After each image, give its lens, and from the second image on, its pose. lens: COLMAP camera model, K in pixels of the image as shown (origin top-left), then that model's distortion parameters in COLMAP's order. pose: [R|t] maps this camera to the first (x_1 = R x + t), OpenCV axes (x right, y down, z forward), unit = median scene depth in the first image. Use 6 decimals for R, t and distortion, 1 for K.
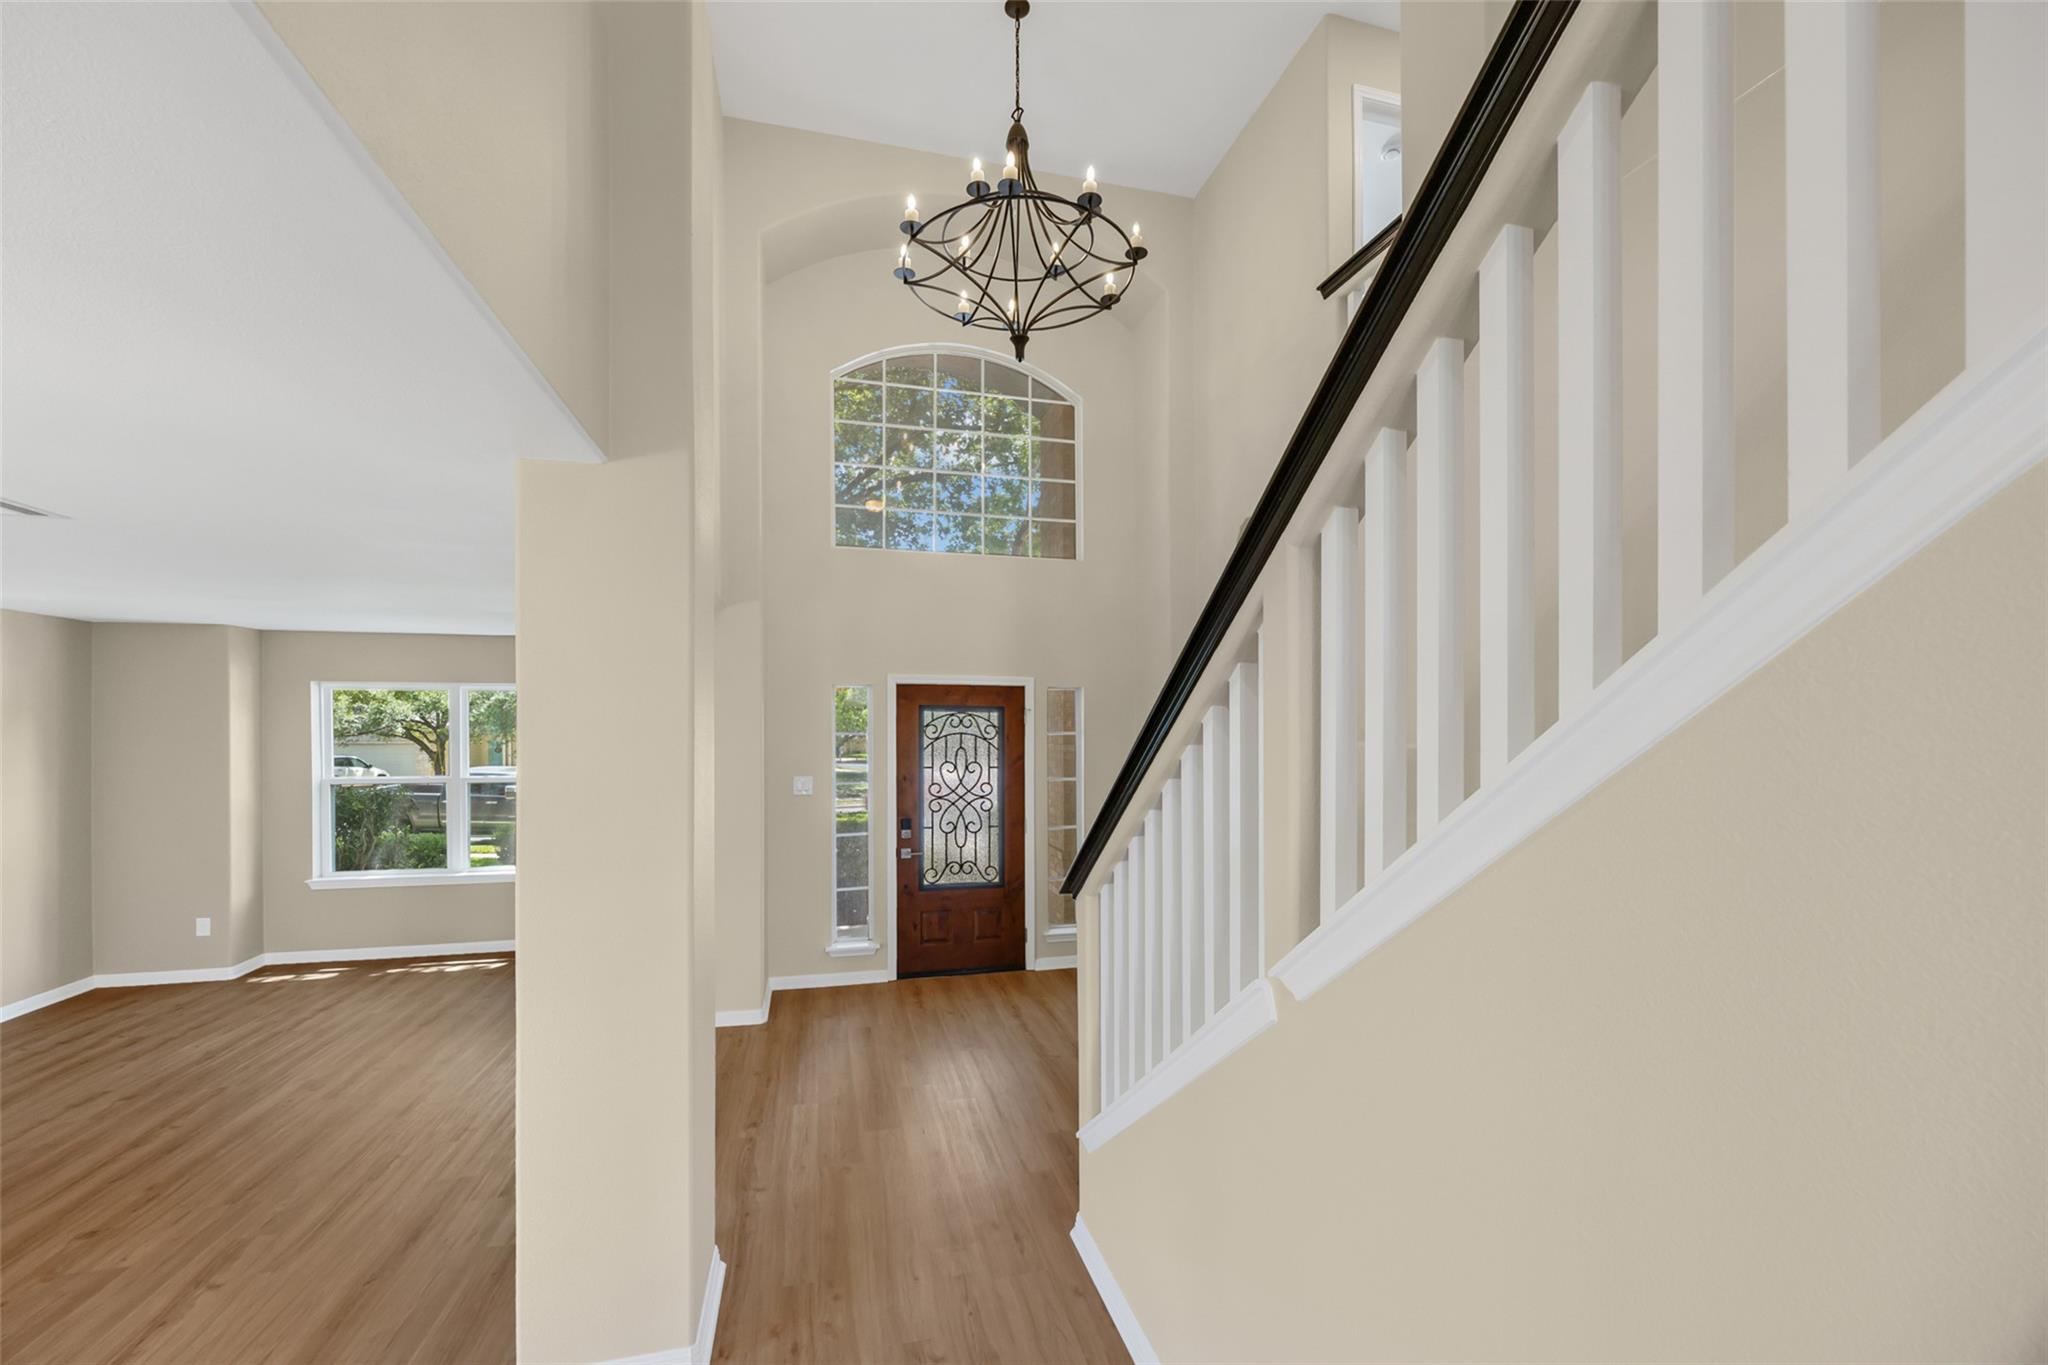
lens RADIAL K [[794.4, 0, 1009.6], [0, 794.4, 722.7], [0, 0, 1]] dist [0.003595, -0.000140]
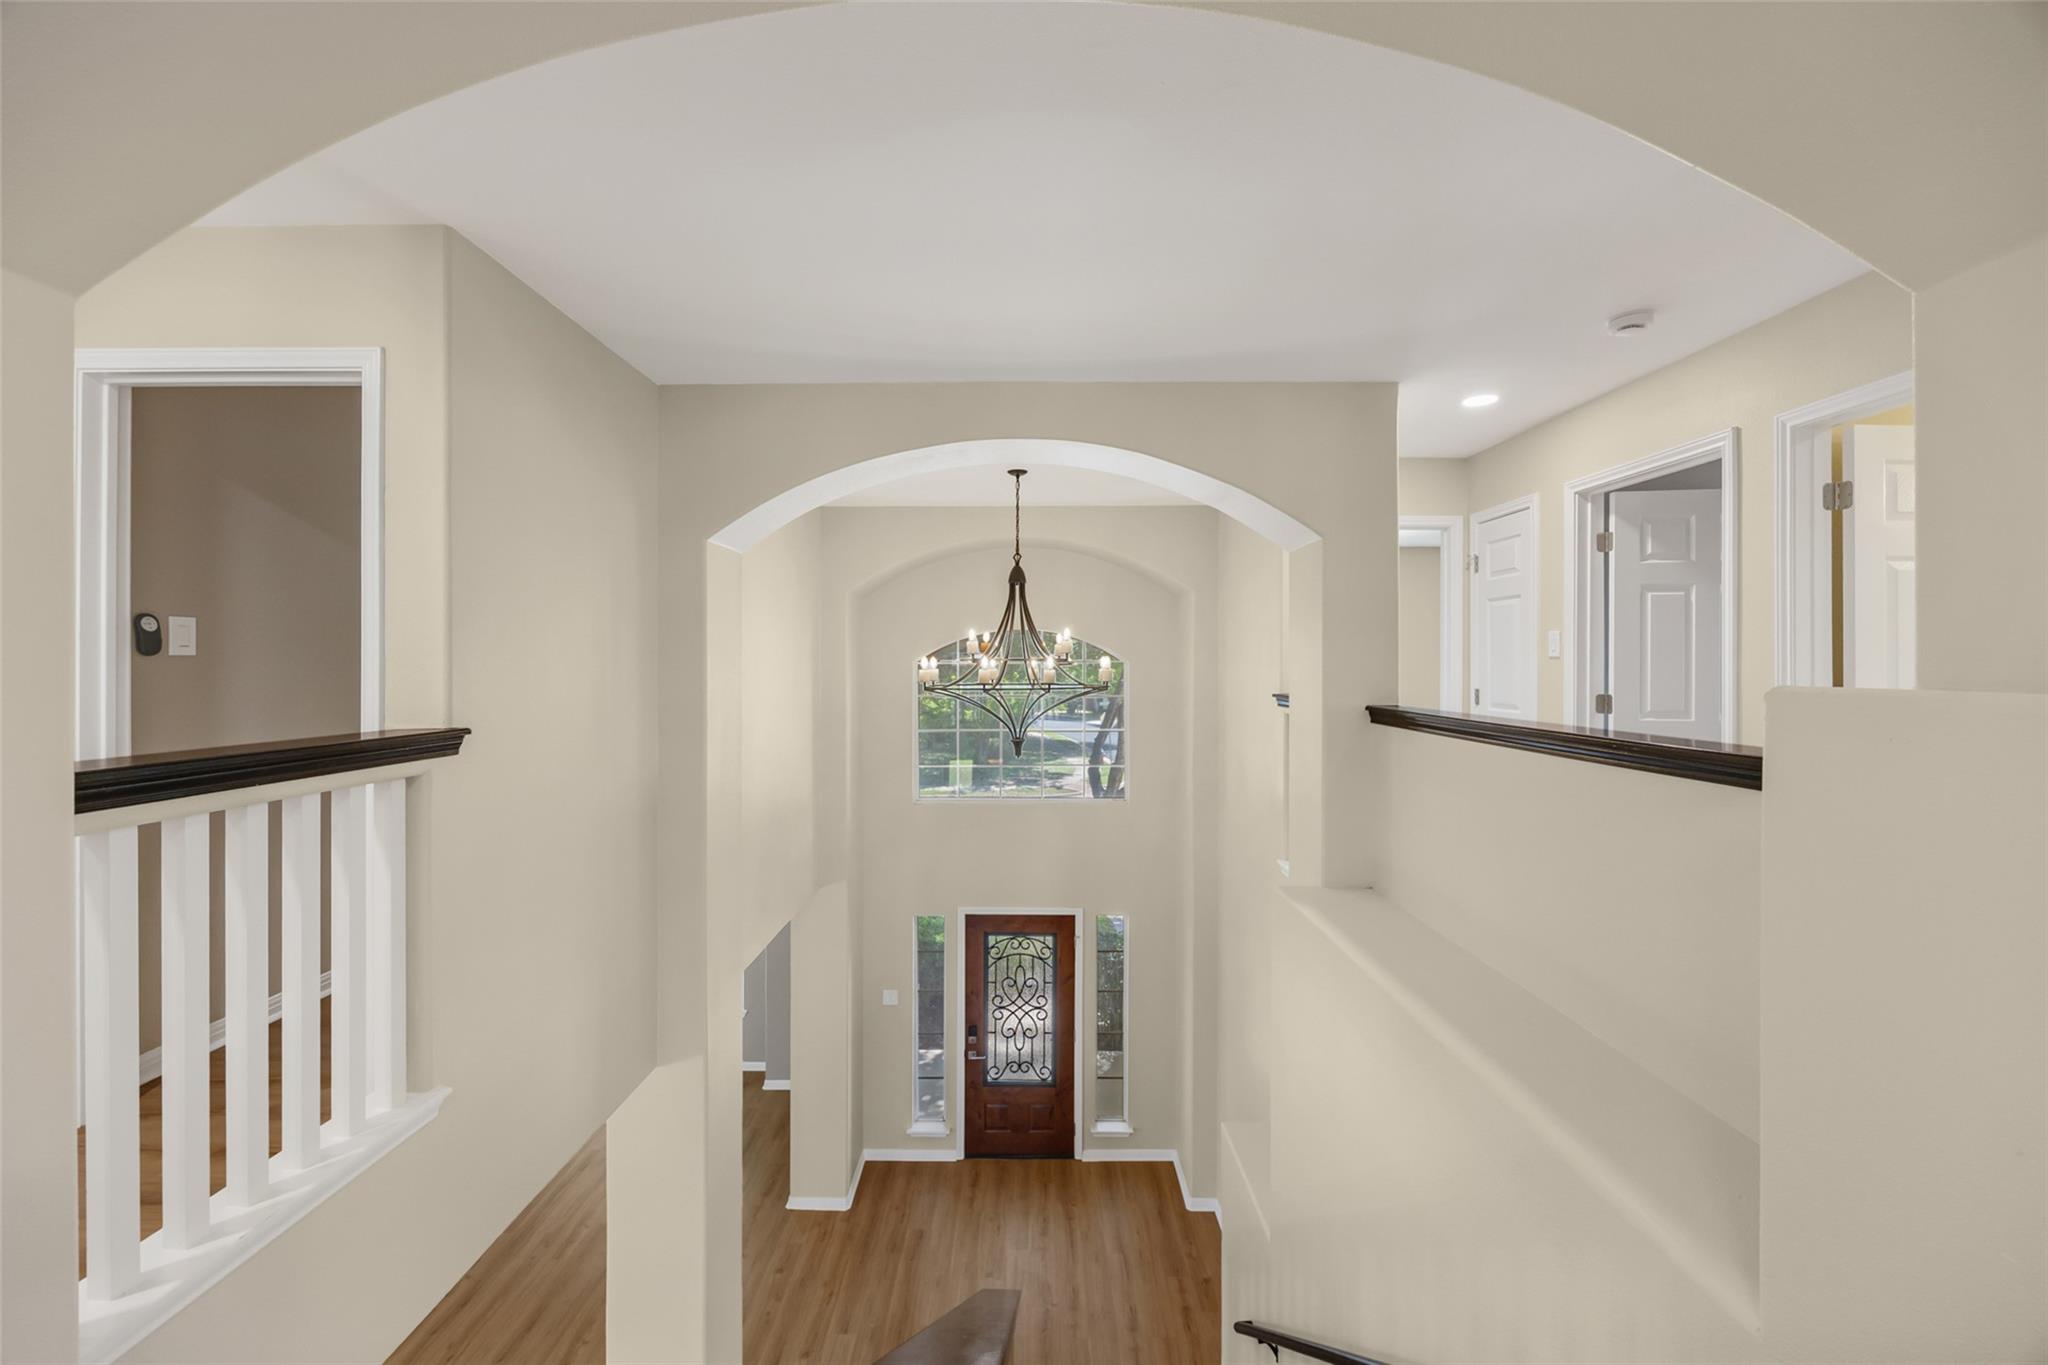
lens RADIAL K [[794.4, 0, 1026.3], [0, 794.4, 668.5], [0, 0, 1]] dist [0.003595, -0.000140]
pose [[0.972377, 0.008113, -0.233276, 0.223117], [-0.002932, 0.999742, 0.022546, -0.443834], [0.233399, -0.021239, 0.972149, -0.140280]]
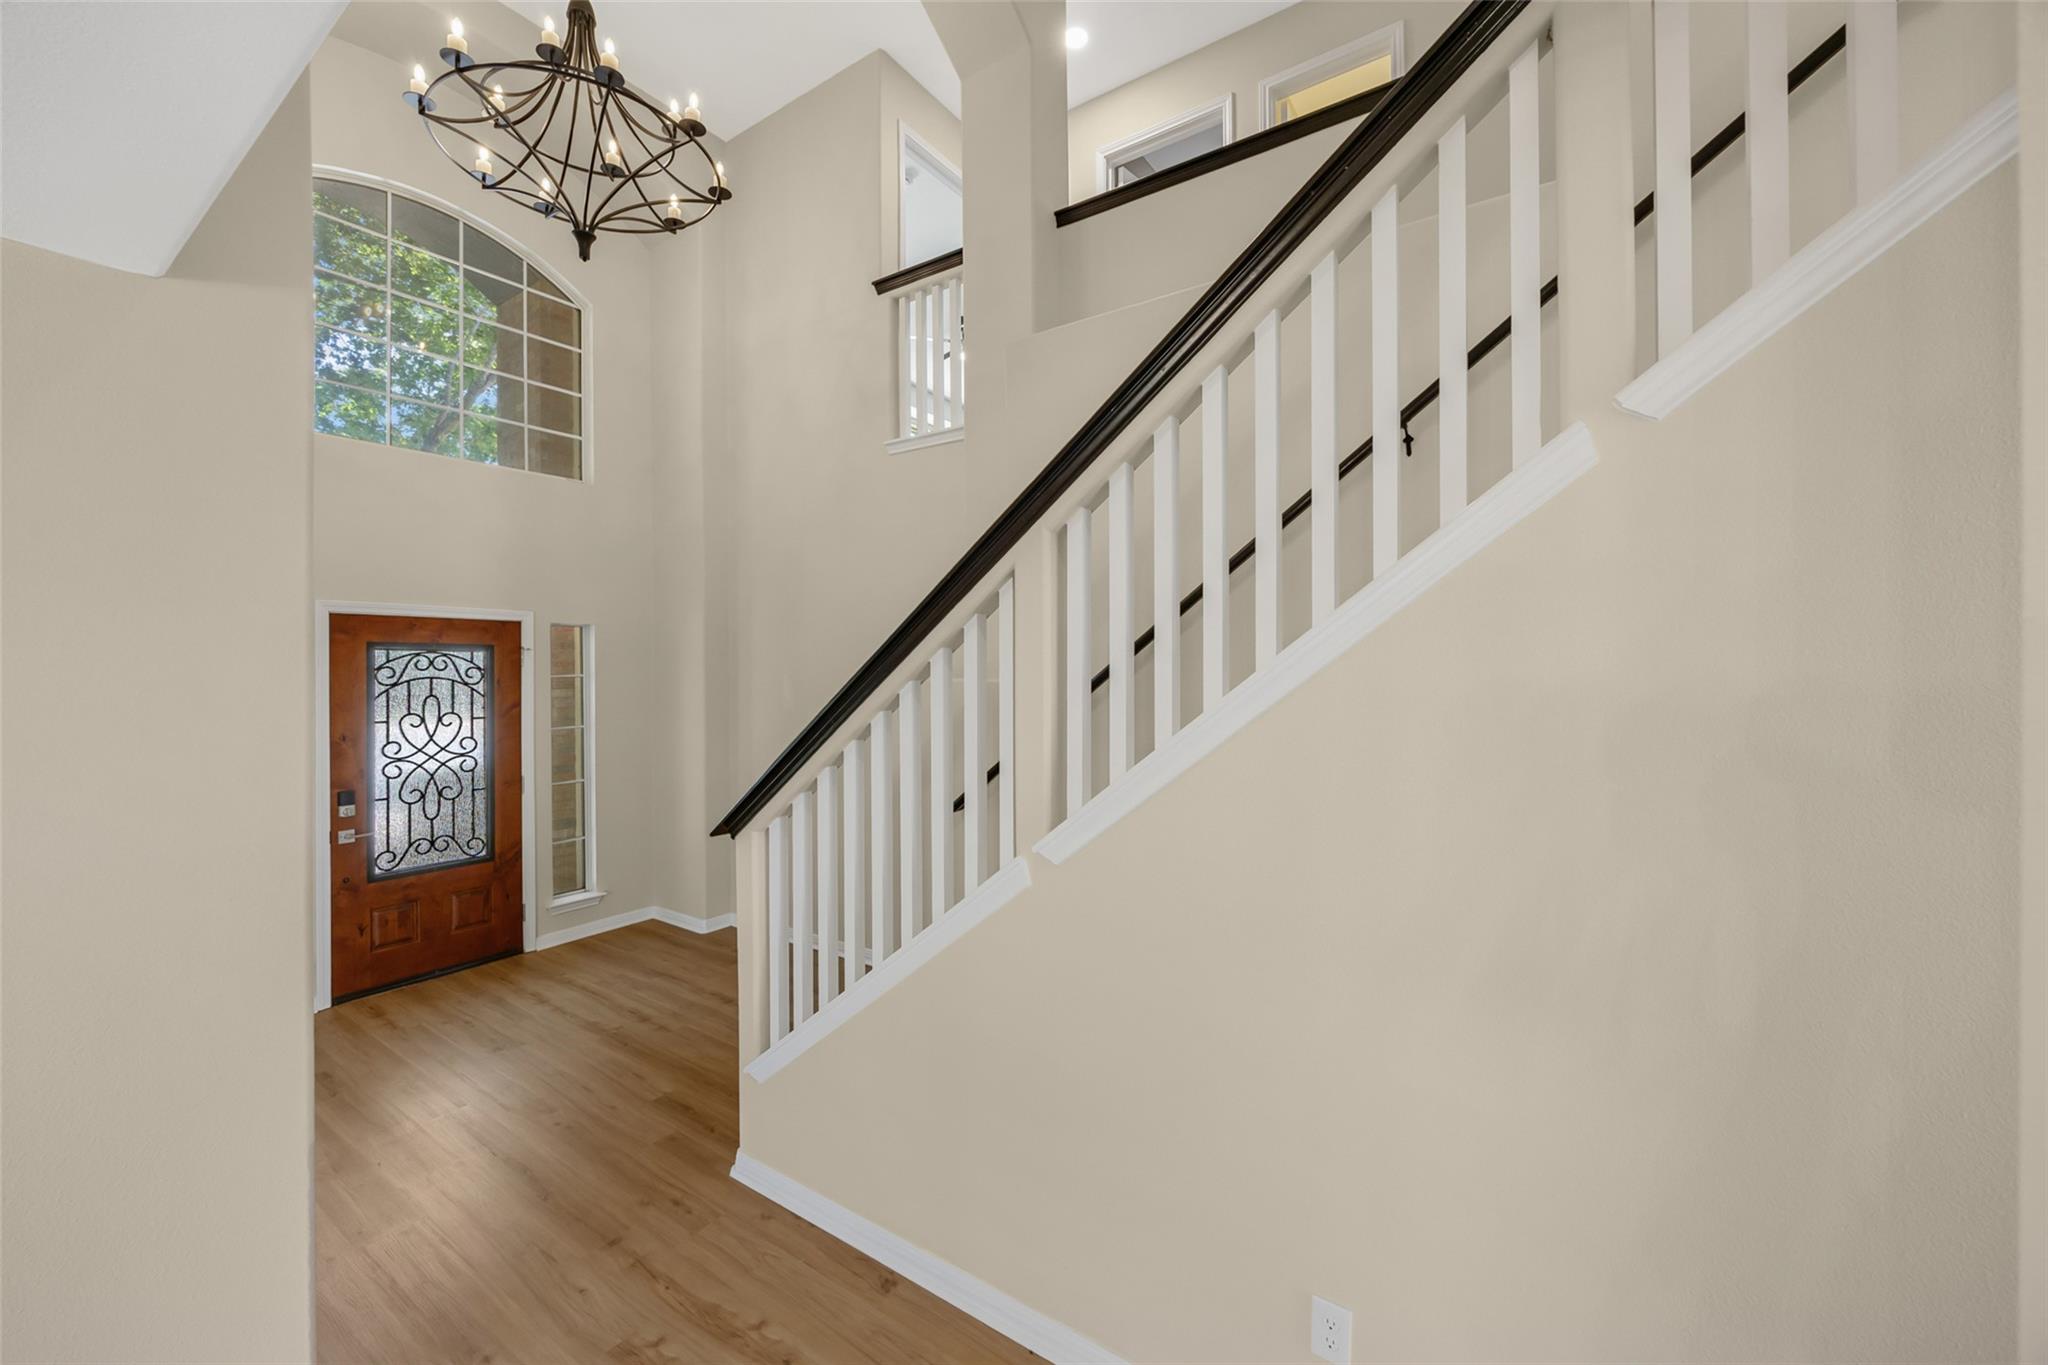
lens RADIAL K [[794.4, 0, 1016.3], [0, 794.4, 659.0], [0, 0, 1]] dist [0.003595, -0.000140]
pose [[0.751767, -0.000081, 0.659429, -0.149114], [0.004214, 0.999980, -0.004681, 0.000859], [-0.659416, 0.006298, 0.751752, 0.004150]]
